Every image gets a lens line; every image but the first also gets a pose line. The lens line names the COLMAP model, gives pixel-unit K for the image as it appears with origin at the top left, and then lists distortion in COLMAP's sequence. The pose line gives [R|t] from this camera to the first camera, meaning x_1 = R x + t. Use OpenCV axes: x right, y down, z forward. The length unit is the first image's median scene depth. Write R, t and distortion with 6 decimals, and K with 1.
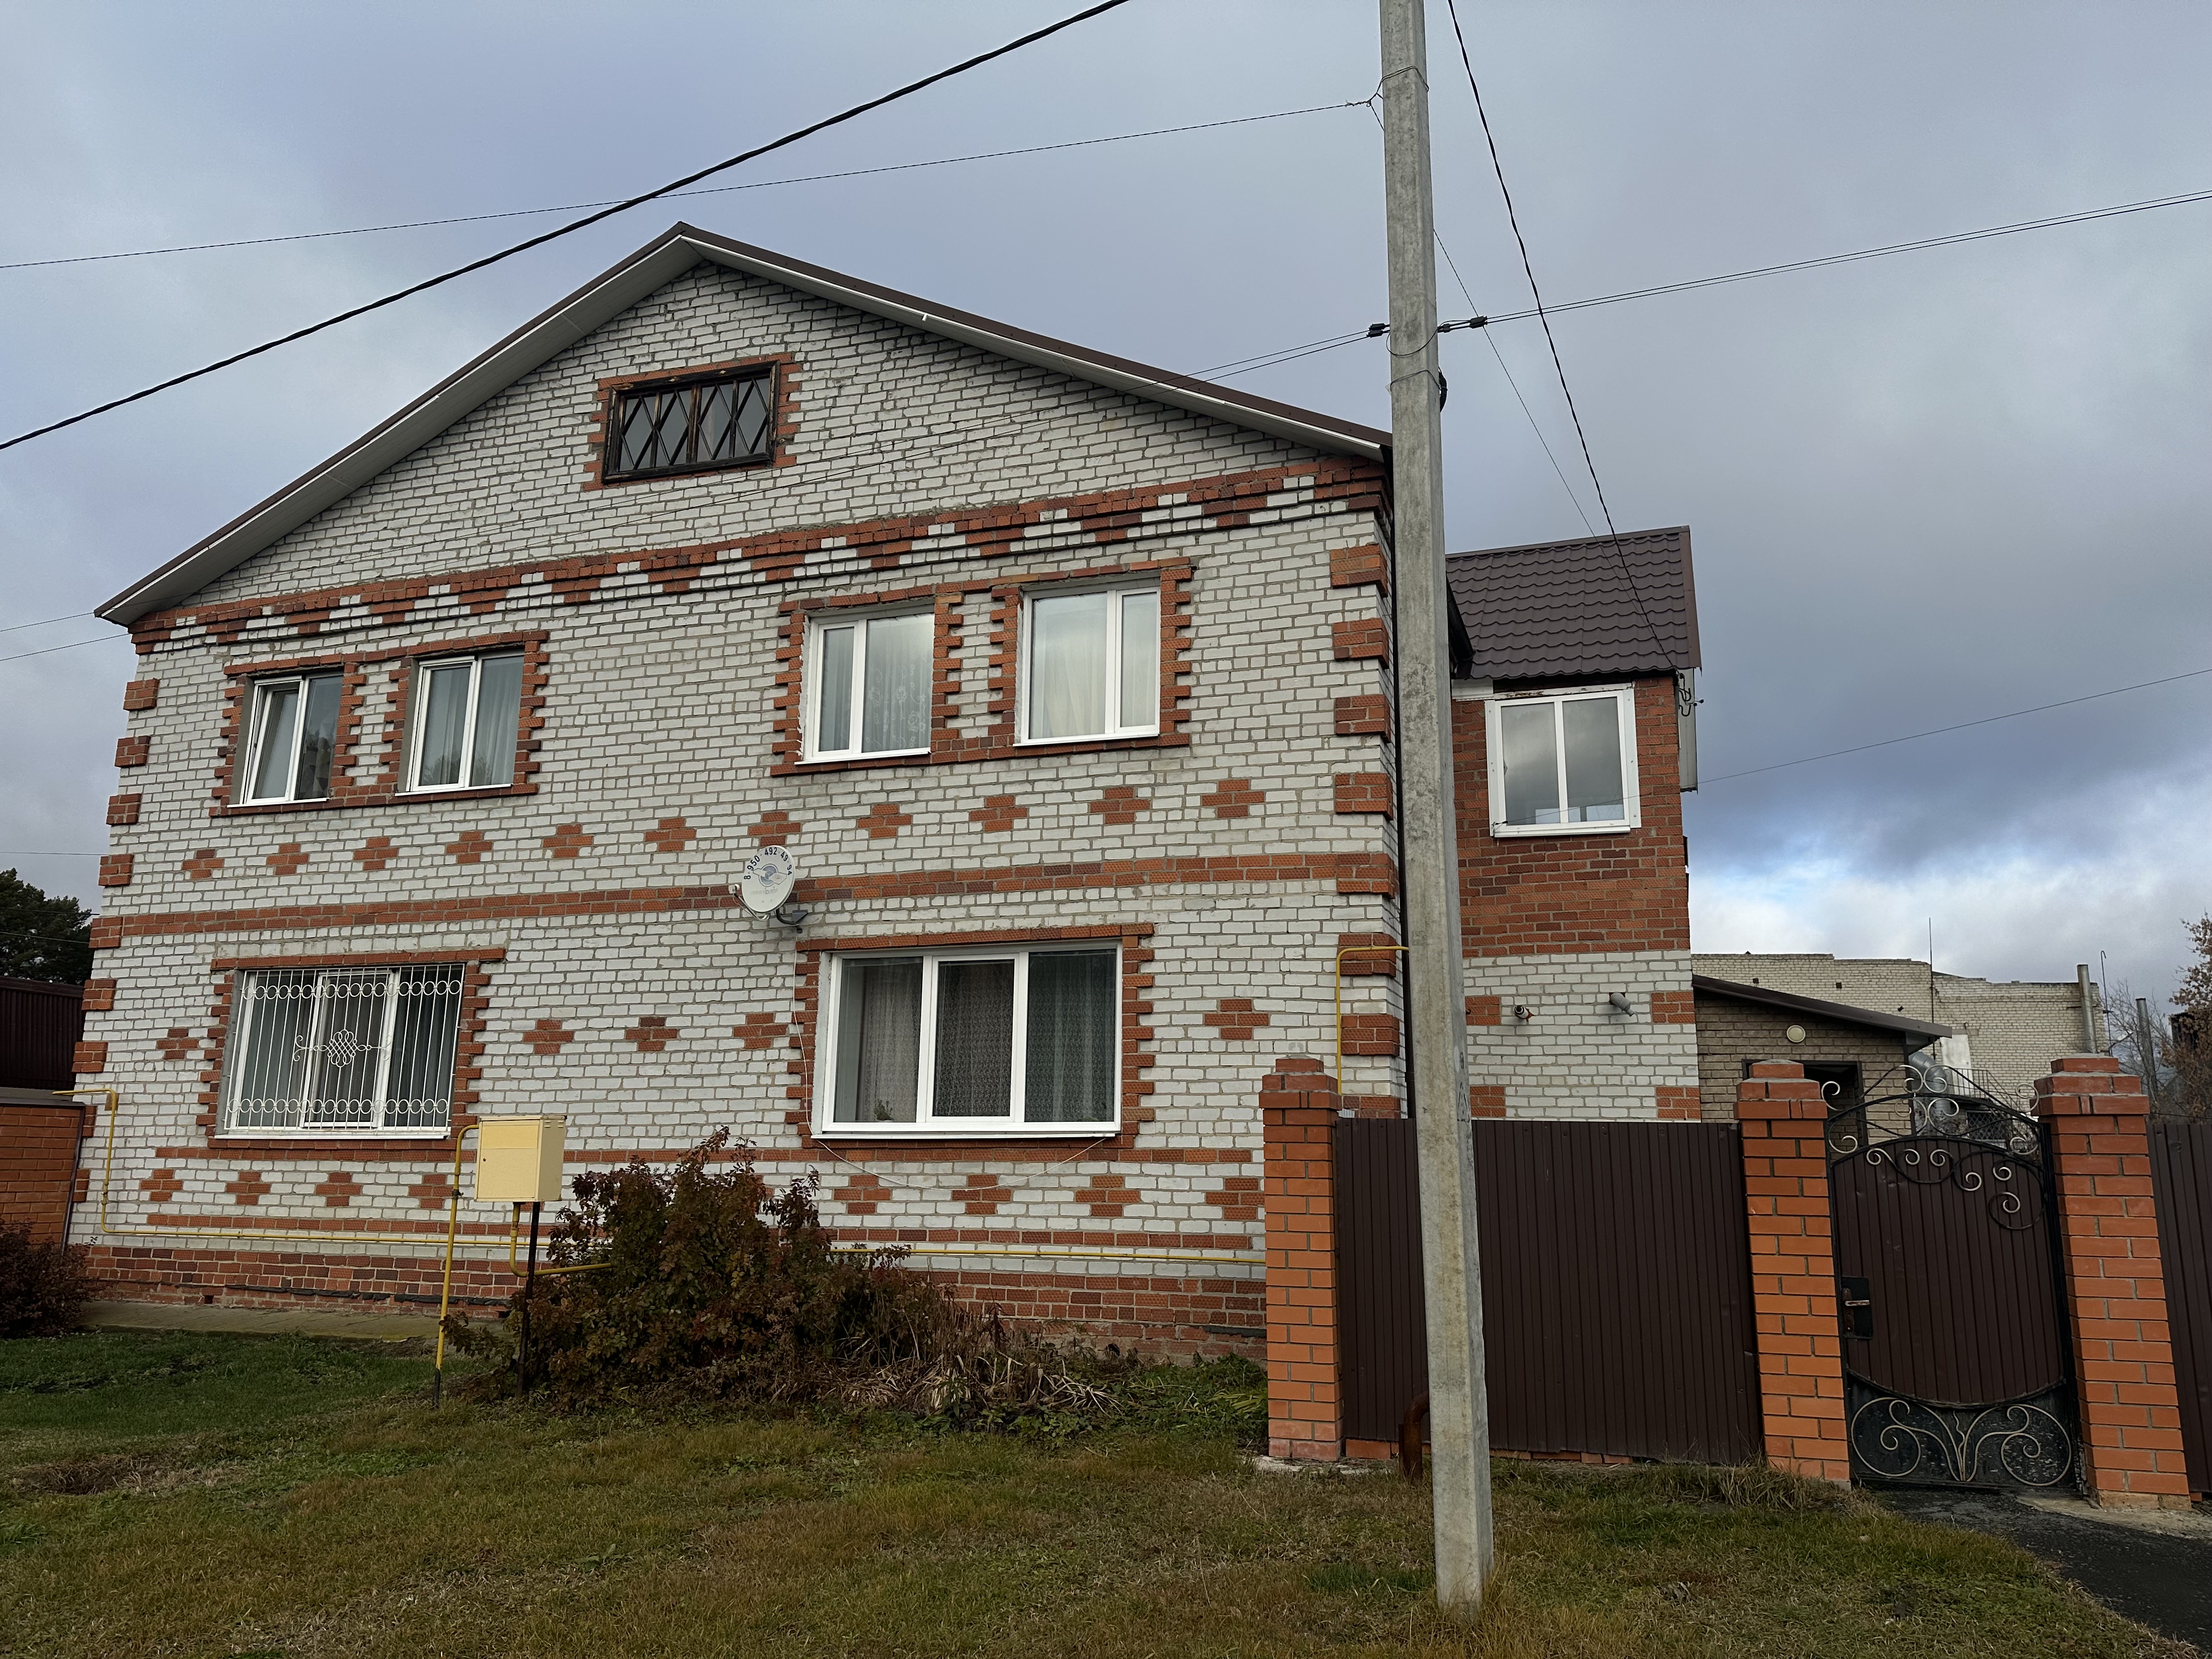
lens RADIAL K [[1539.0, 0, 1120.8], [0, 1539.0, 824.8], [0, 0, 1]] dist [0.082857, -0.101222]
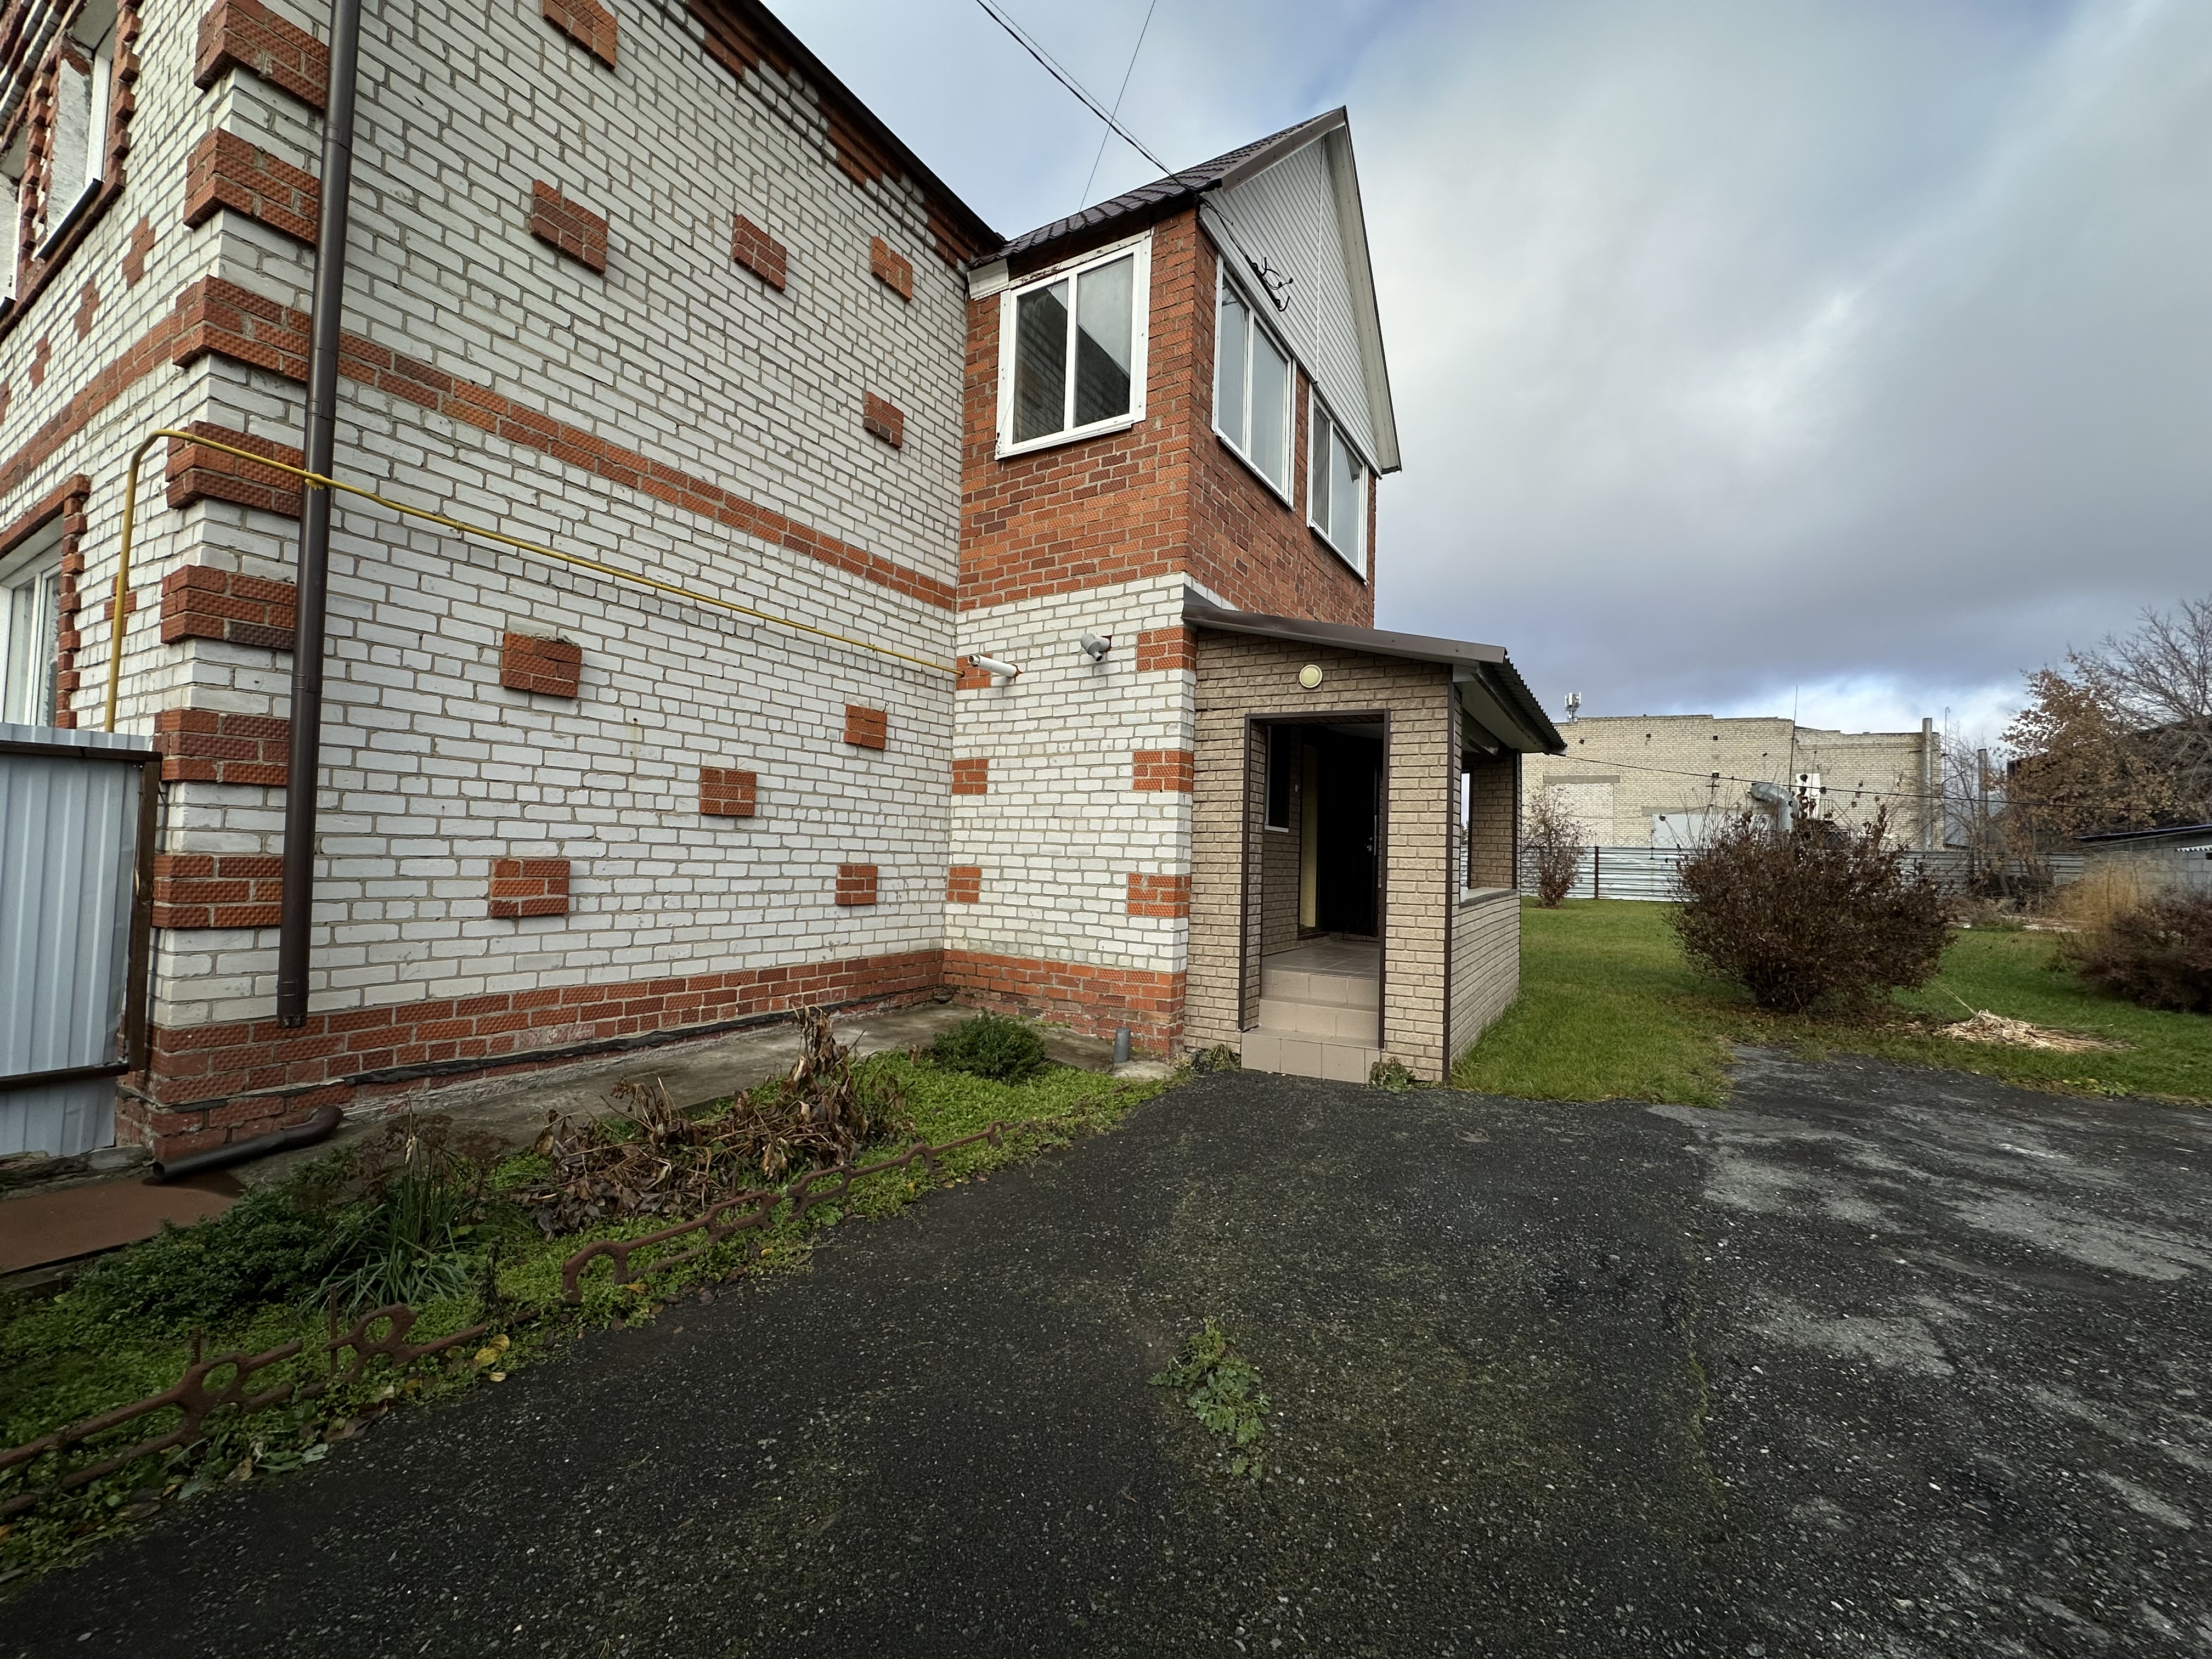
lens RADIAL K [[885.5, 0, 1133.1], [0, 885.5, 831.6], [0, 0, 1]] dist [0.000811, -0.000105]
pose [[0.980322, 0.004739, -0.197350, 0.426928], [0.029908, 0.984606, 0.172211, 0.129670], [0.195129, -0.174725, 0.965089, 0.554022]]
